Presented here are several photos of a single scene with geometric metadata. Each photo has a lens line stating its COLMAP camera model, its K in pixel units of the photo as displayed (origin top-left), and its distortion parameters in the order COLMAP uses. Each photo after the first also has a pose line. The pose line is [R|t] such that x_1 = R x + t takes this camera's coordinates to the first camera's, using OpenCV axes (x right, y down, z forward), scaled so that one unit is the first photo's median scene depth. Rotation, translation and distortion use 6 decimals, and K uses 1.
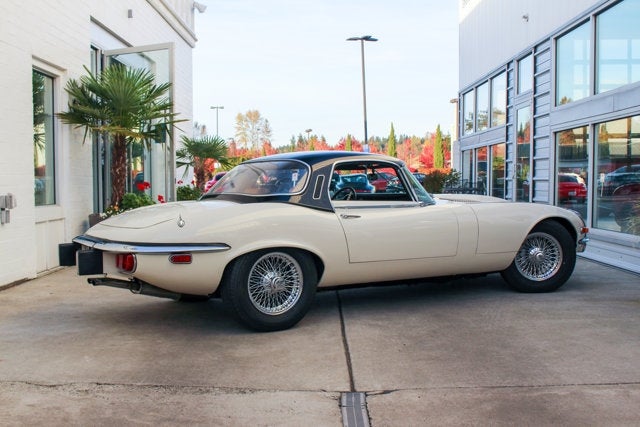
lens RADIAL K [[692.5, 0, 320.0], [0, 692.5, 213.5], [0, 0, 1]] dist [-0.065642, 0.023277]
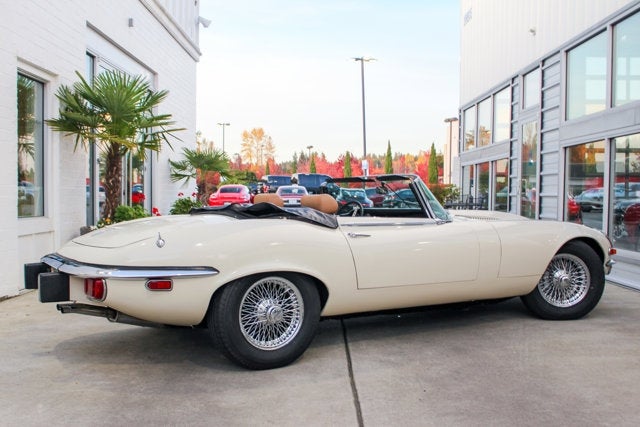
lens RADIAL K [[515.1, 0, 320.0], [0, 515.1, 213.5], [0, 0, 1]] dist [-0.155855, 0.130409]
pose [[0.999902, 0.010531, 0.009198, -0.010096], [-0.010421, 0.999875, -0.011852, -0.013166], [-0.009322, 0.011755, 0.999887, 0.310216]]
